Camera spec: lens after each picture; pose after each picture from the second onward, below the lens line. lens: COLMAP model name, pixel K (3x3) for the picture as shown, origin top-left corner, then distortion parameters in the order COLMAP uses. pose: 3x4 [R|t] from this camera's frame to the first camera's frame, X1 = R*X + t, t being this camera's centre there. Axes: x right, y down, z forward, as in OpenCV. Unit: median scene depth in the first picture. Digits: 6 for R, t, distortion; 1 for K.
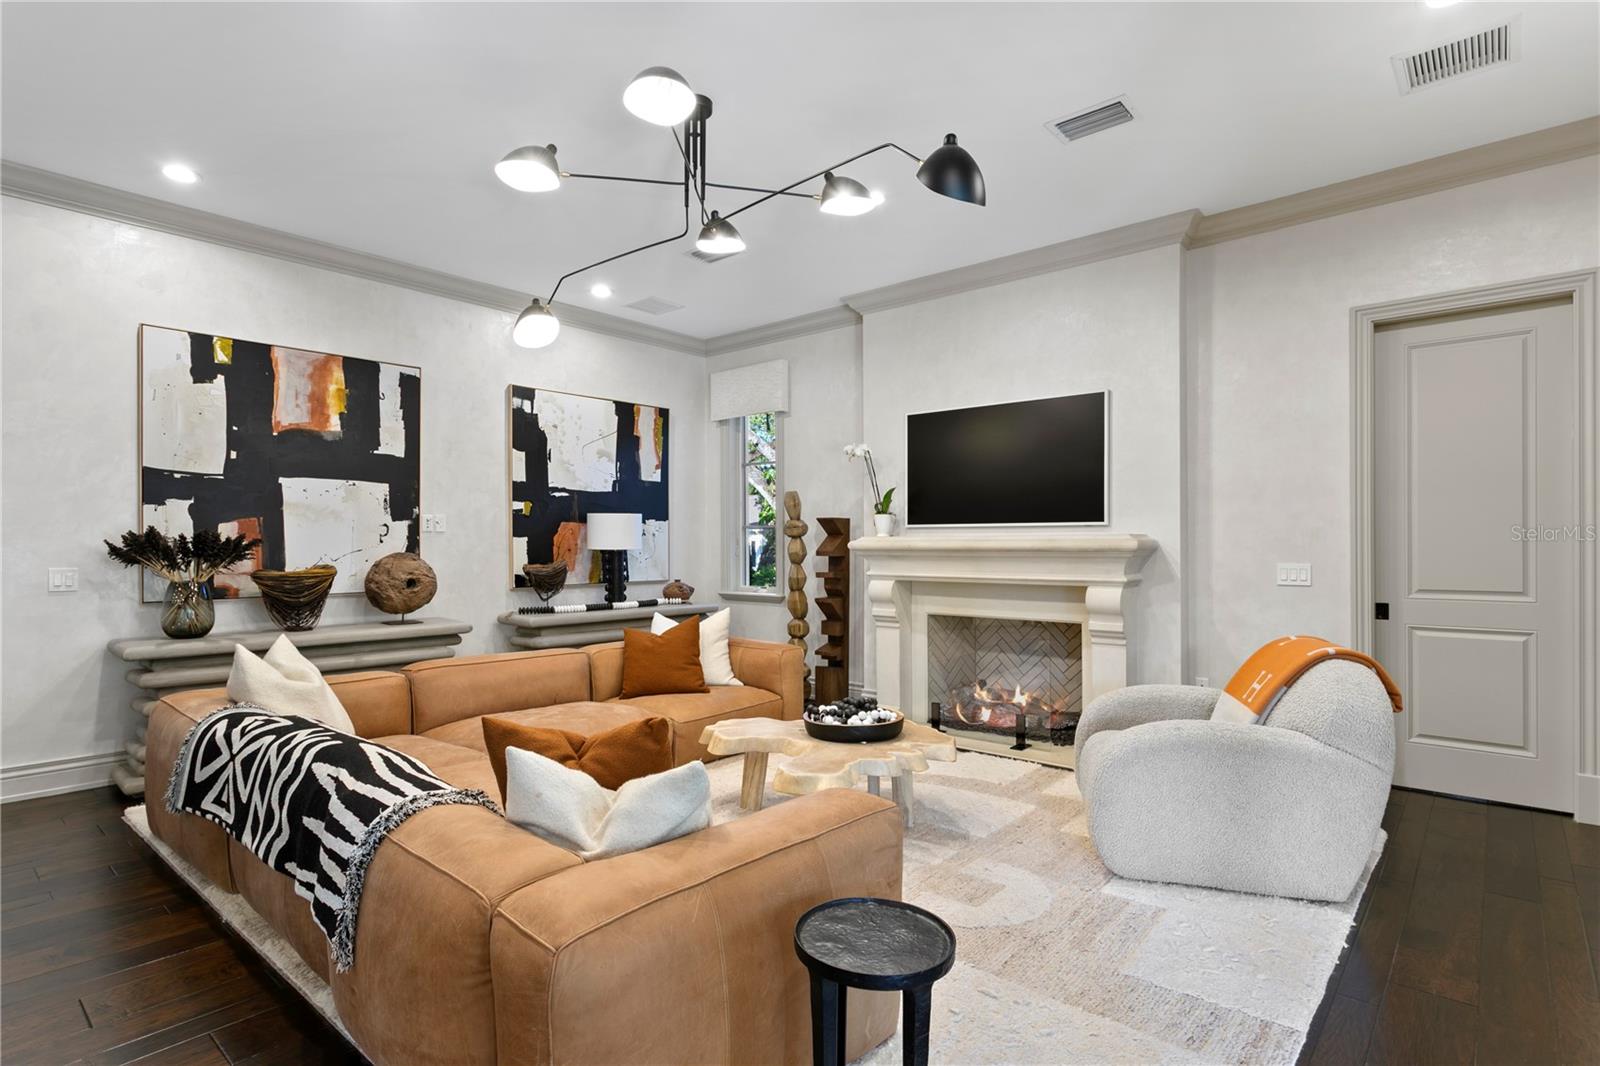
lens RADIAL K [[822.8, 0, 800.0], [0, 822.8, 533.0], [0, 0, 1]] dist [0.002426, 0.000428]
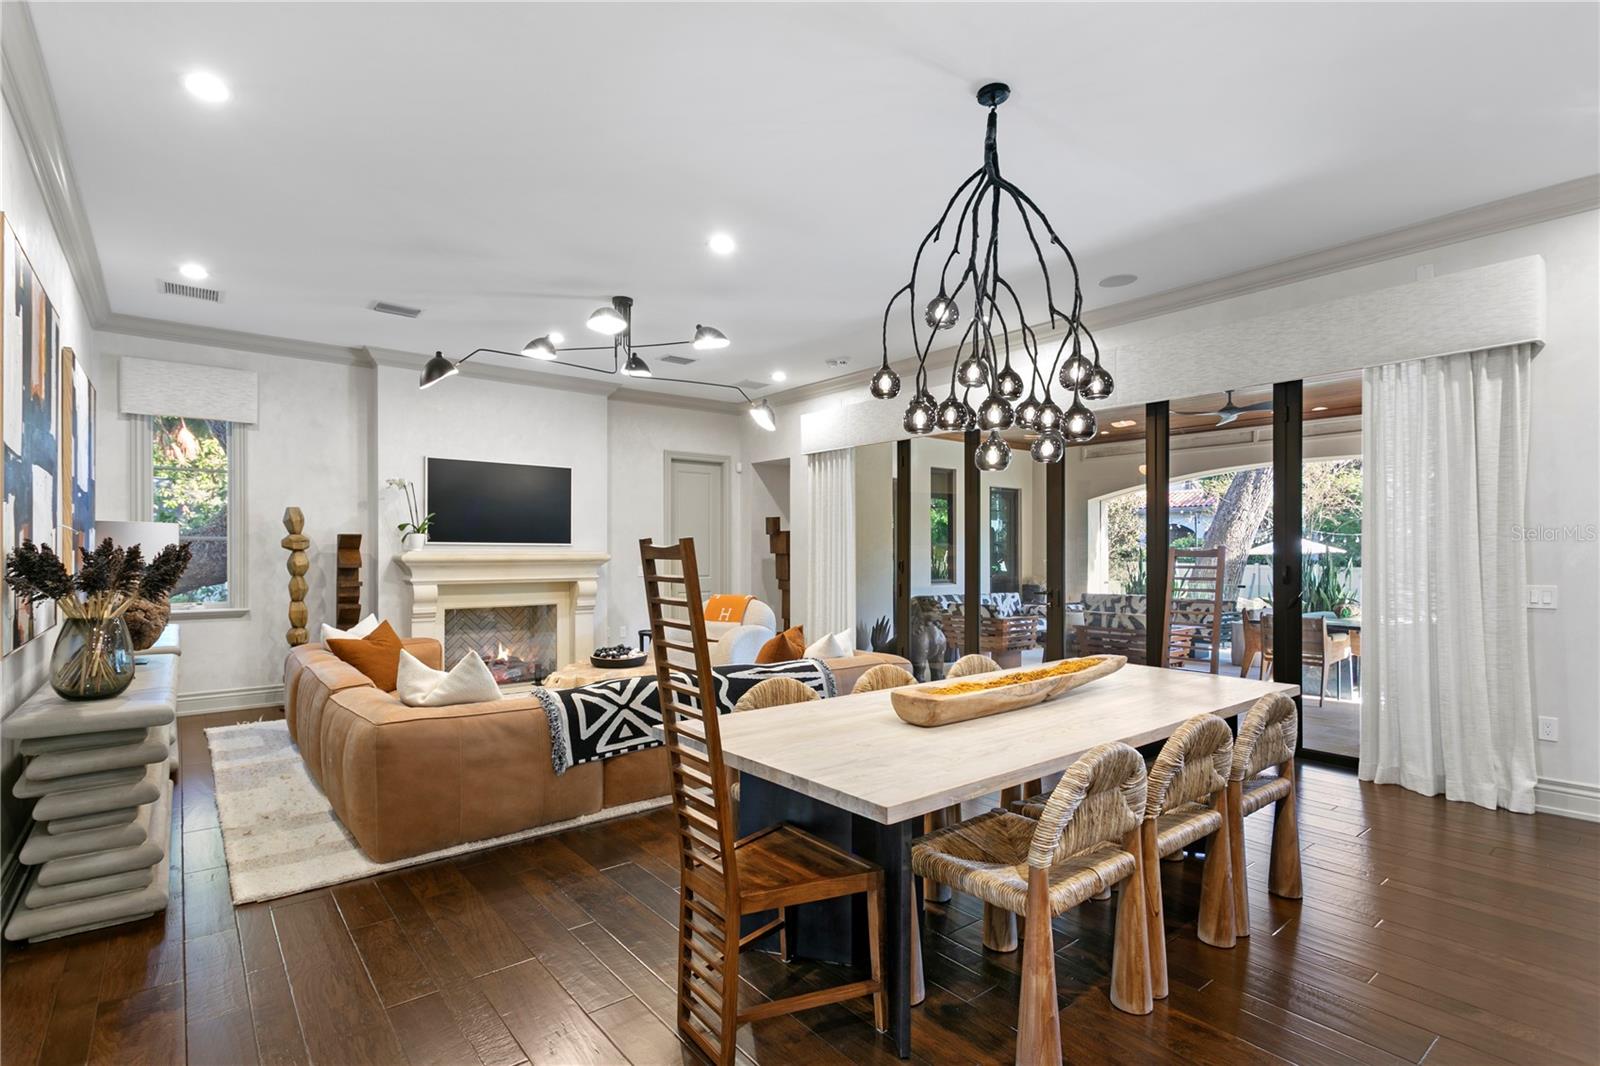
lens RADIAL K [[757.7, 0, 798.0], [0, 757.7, 540.6], [0, 0, 1]] dist [-0.002056, -0.000307]
pose [[0.170242, 0.015905, 0.985274, -0.957762], [-0.016465, 0.999776, -0.013295, -0.006138], [-0.985265, -0.013959, 0.170466, 0.225686]]
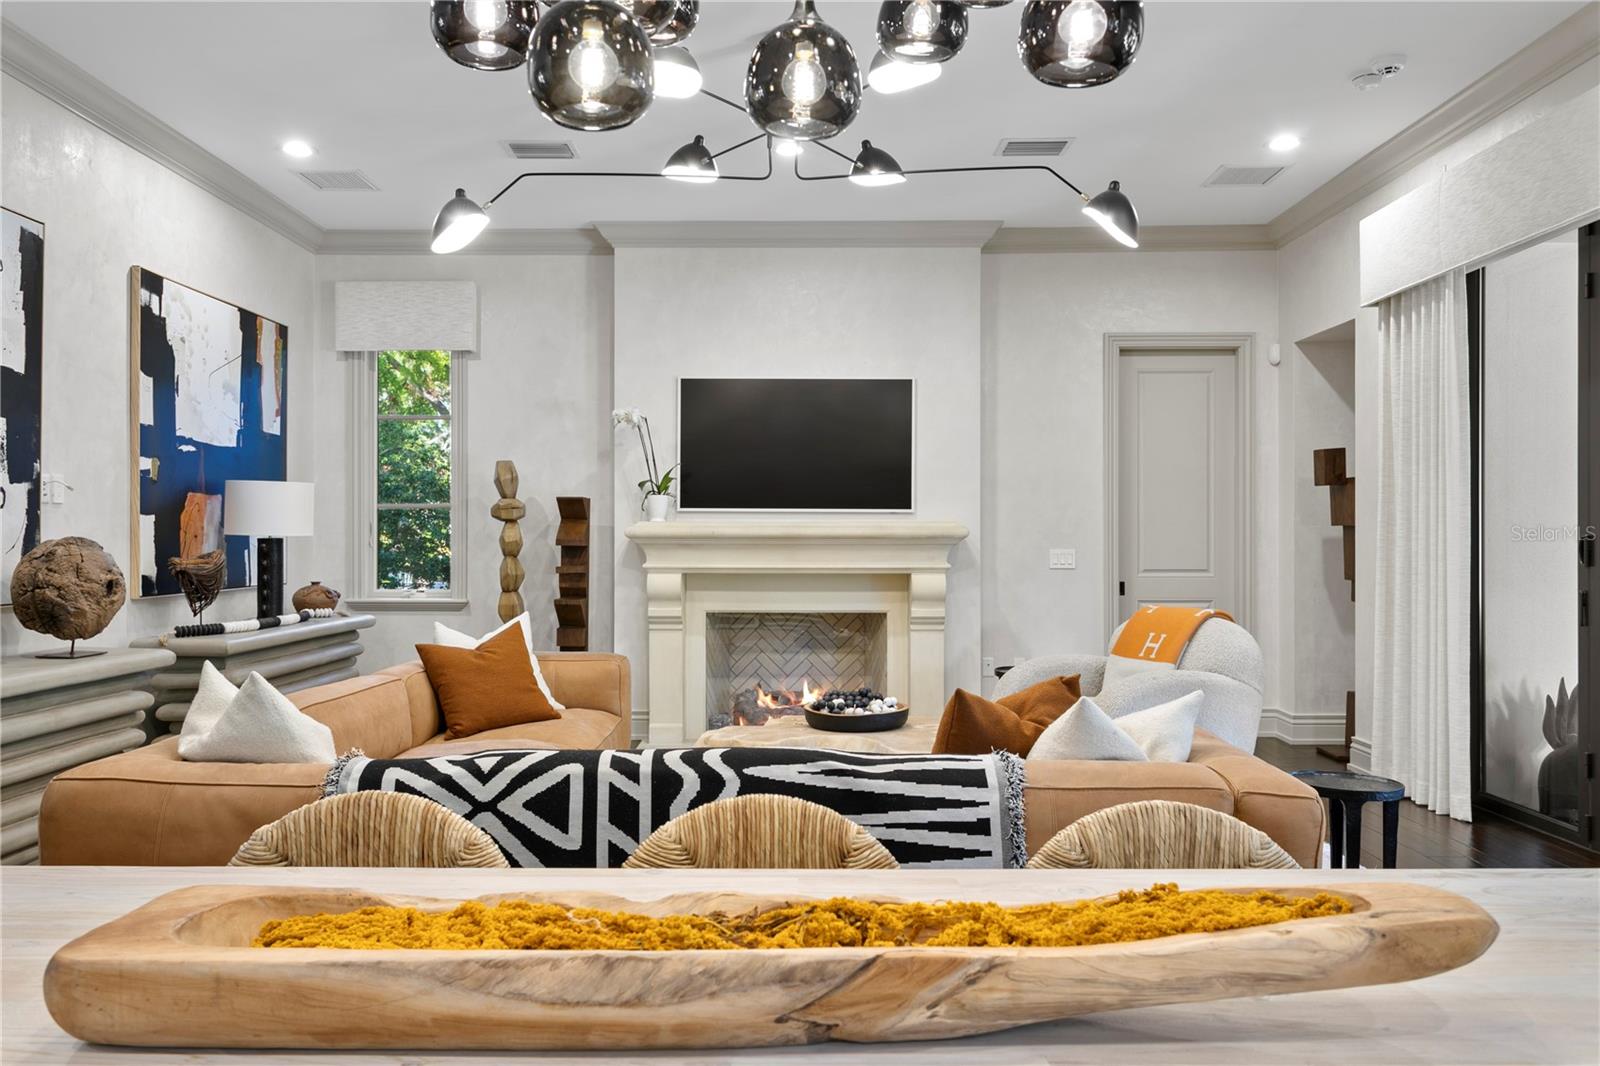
lens RADIAL K [[1156.9, 0, 804.7], [0, 1156.9, 522.7], [0, 0, 1]] dist [0.006107, 0.000082]
pose [[0.757258, 0.012857, 0.652989, -0.556286], [-0.011596, 0.999913, -0.006241, 0.011013], [-0.653013, -0.002847, 0.757341, 0.017904]]
